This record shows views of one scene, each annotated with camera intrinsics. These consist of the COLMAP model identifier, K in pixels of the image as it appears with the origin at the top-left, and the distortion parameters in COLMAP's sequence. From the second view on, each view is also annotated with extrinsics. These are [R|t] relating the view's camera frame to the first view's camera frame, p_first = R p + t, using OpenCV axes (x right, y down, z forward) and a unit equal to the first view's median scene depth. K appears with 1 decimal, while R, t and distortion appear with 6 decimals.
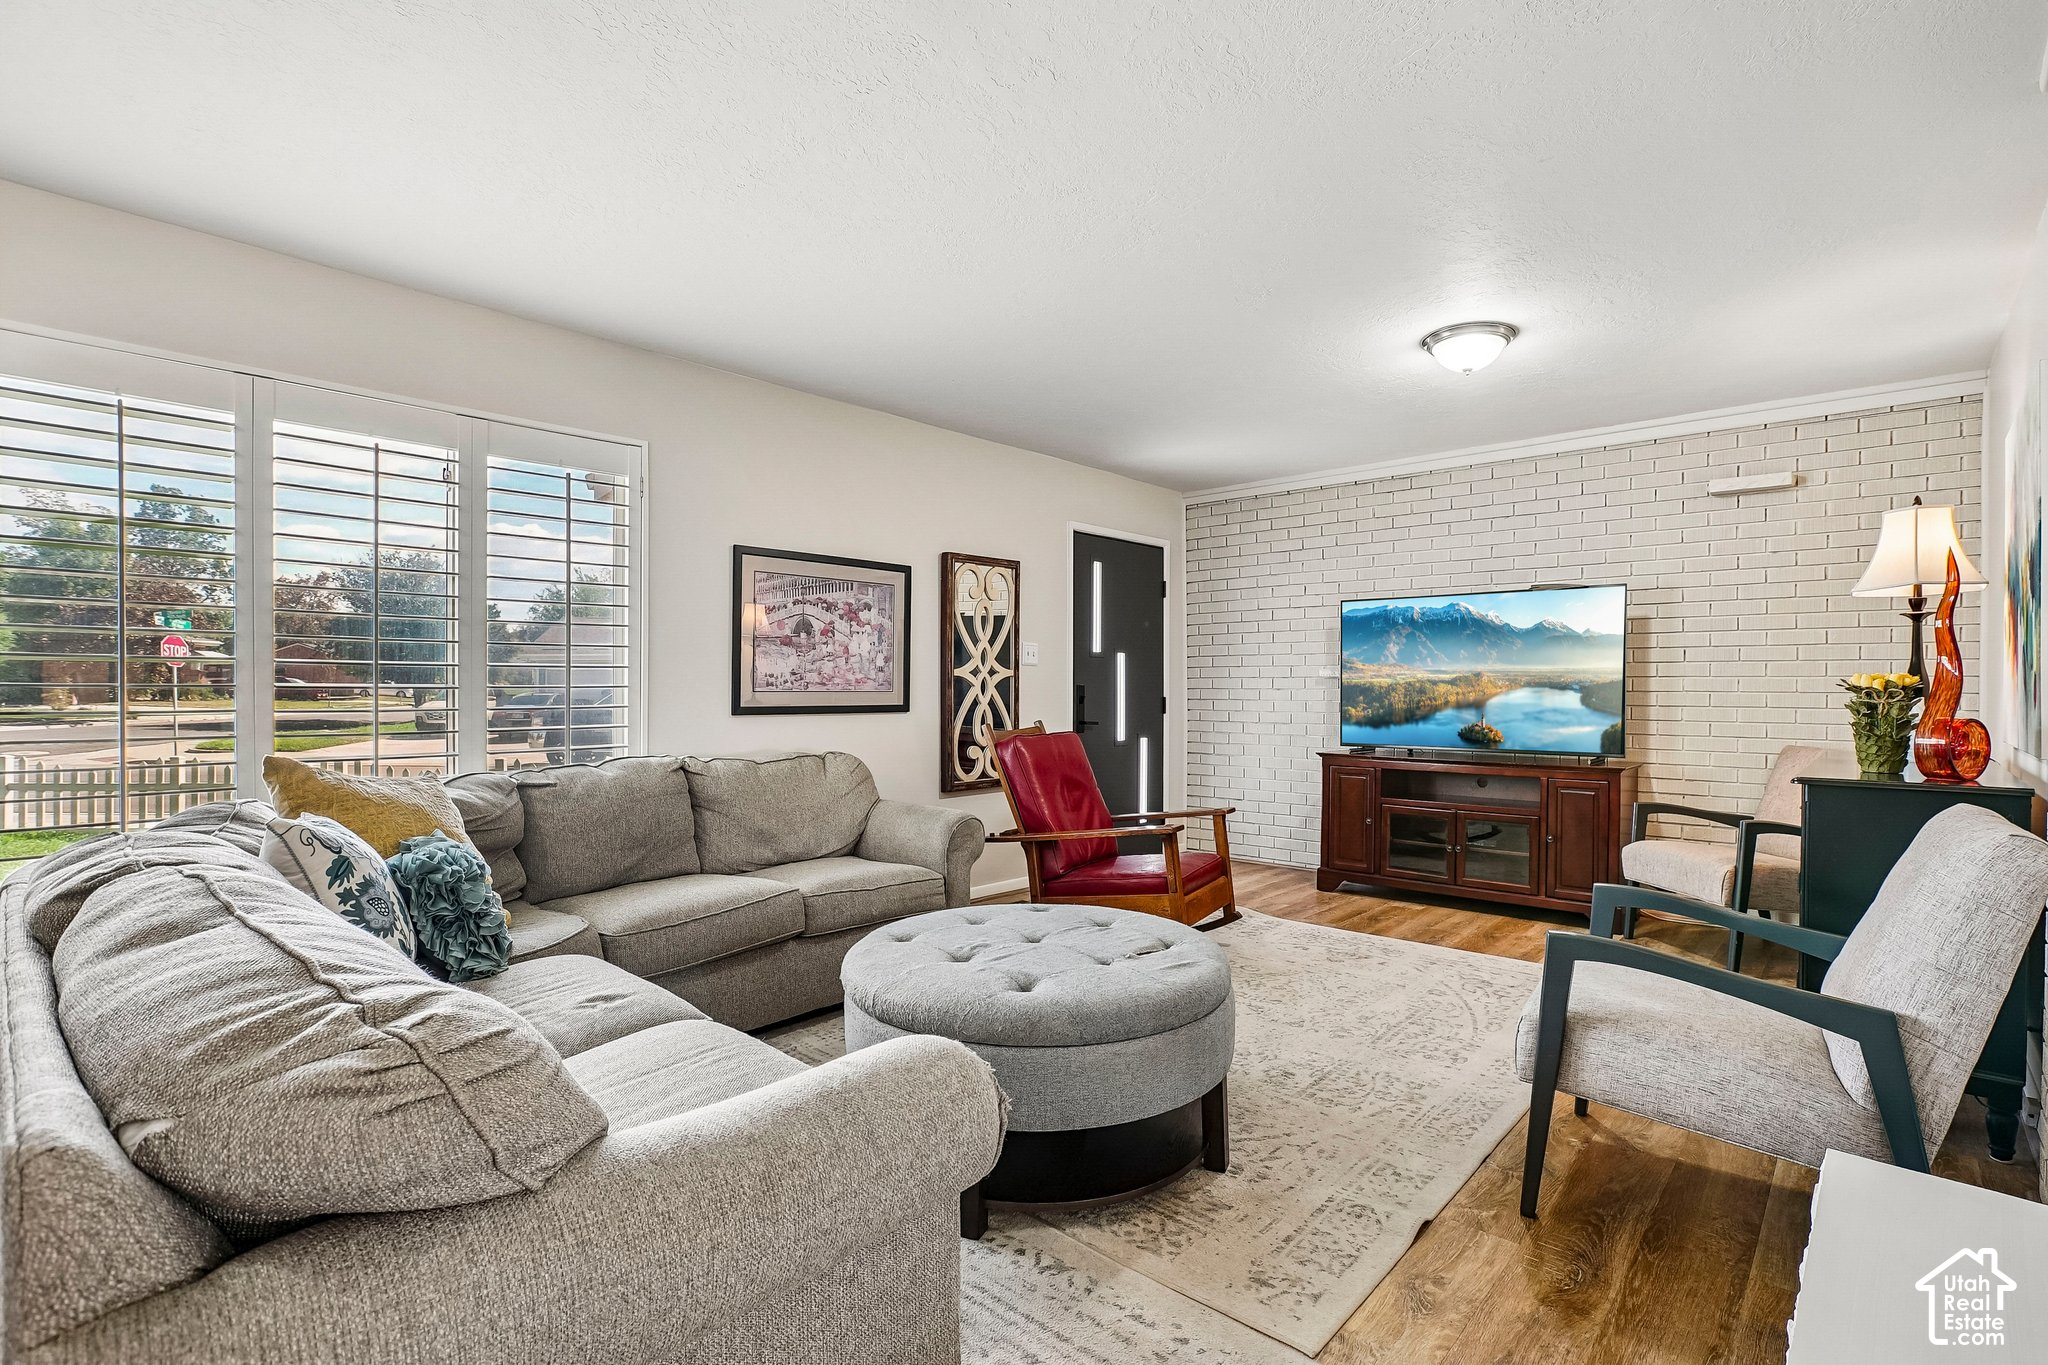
lens RADIAL K [[965.3, 0, 1021.3], [0, 965.3, 687.8], [0, 0, 1]] dist [-0.039109, 0.004263]
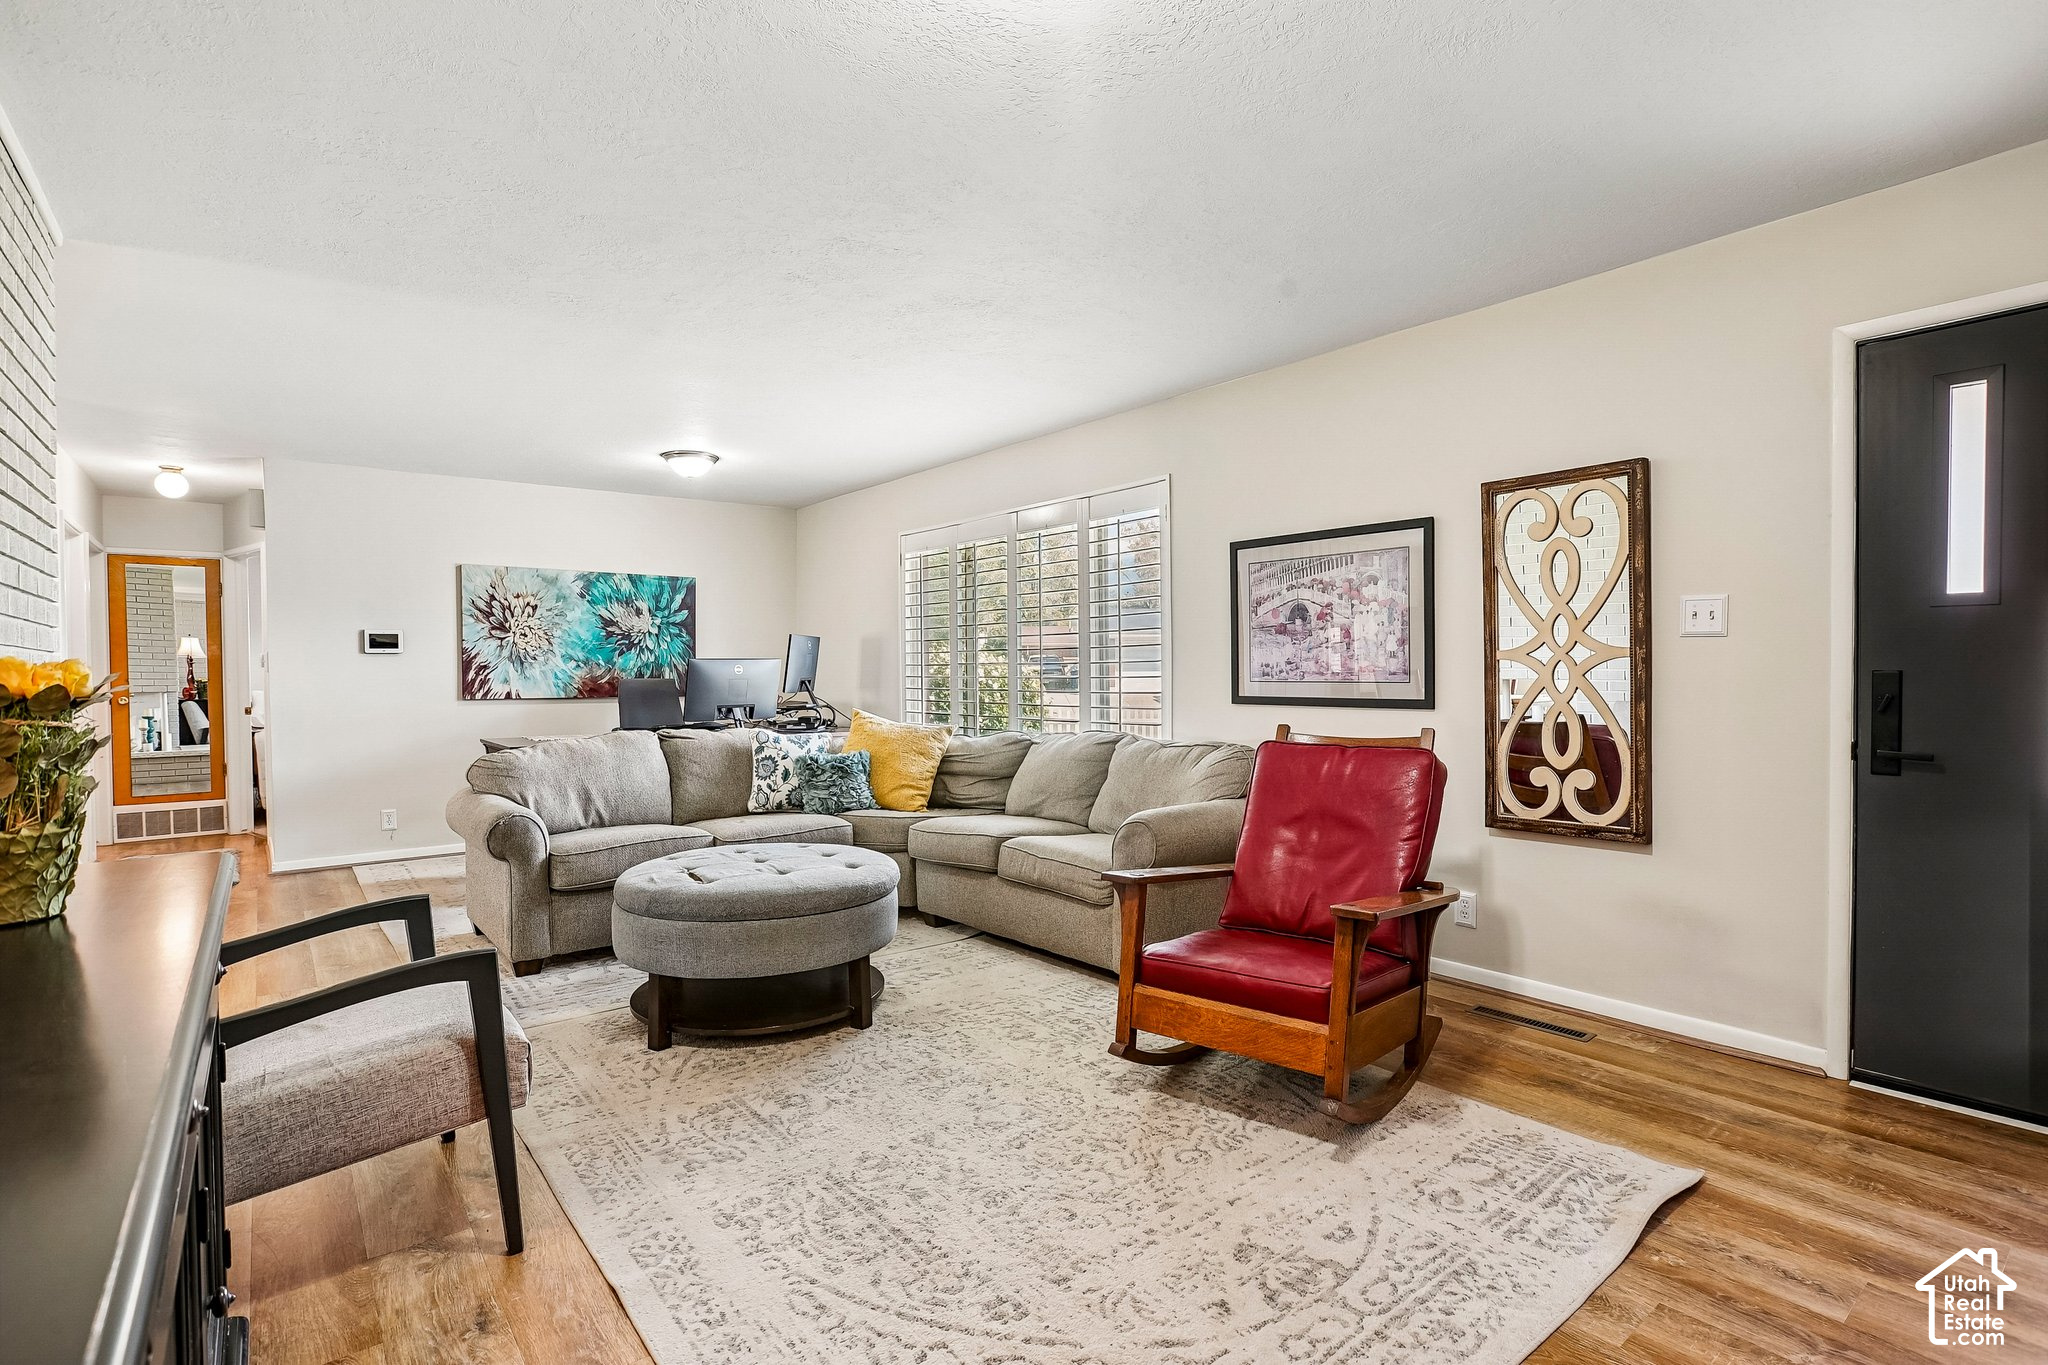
lens RADIAL K [[965.3, 0, 1054.4], [0, 965.3, 692.7], [0, 0, 1]] dist [-0.039109, 0.004263]
pose [[-0.127781, 0.021367, -0.991572, 0.726529], [0.005670, 0.999767, 0.020813, -0.006024], [0.991786, -0.002963, -0.127872, 0.869341]]
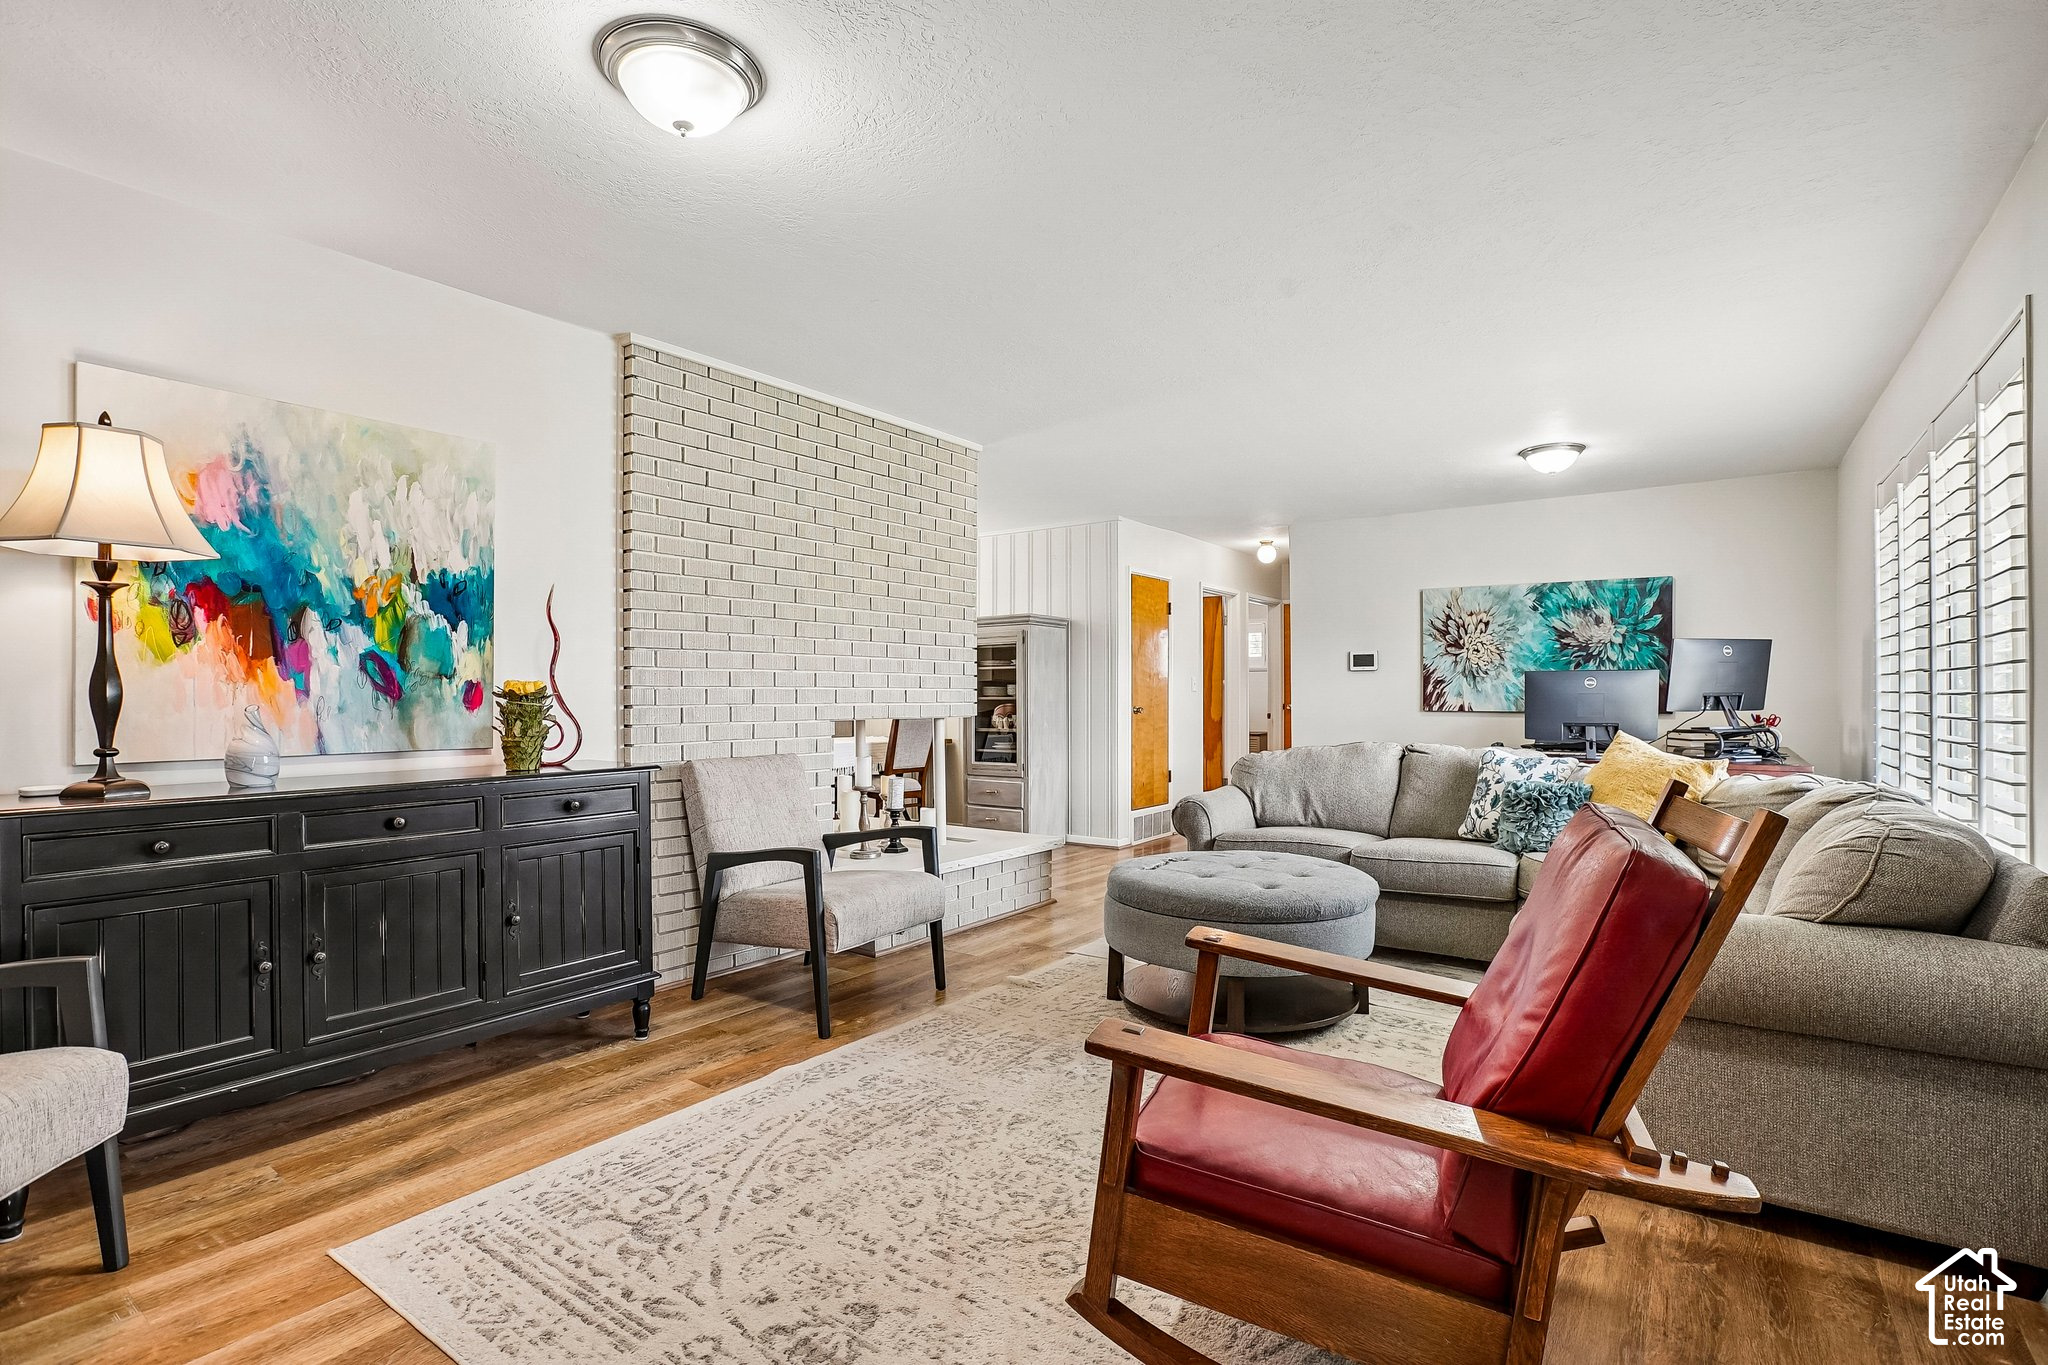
lens RADIAL K [[965.3, 0, 1042.6], [0, 965.3, 689.3], [0, 0, 1]] dist [-0.039109, 0.004263]
pose [[-0.990391, 0.000427, -0.138295, 0.274935], [0.001252, 0.999982, -0.005878, 0.001263], [0.138290, -0.005995, -0.990374, 1.299837]]
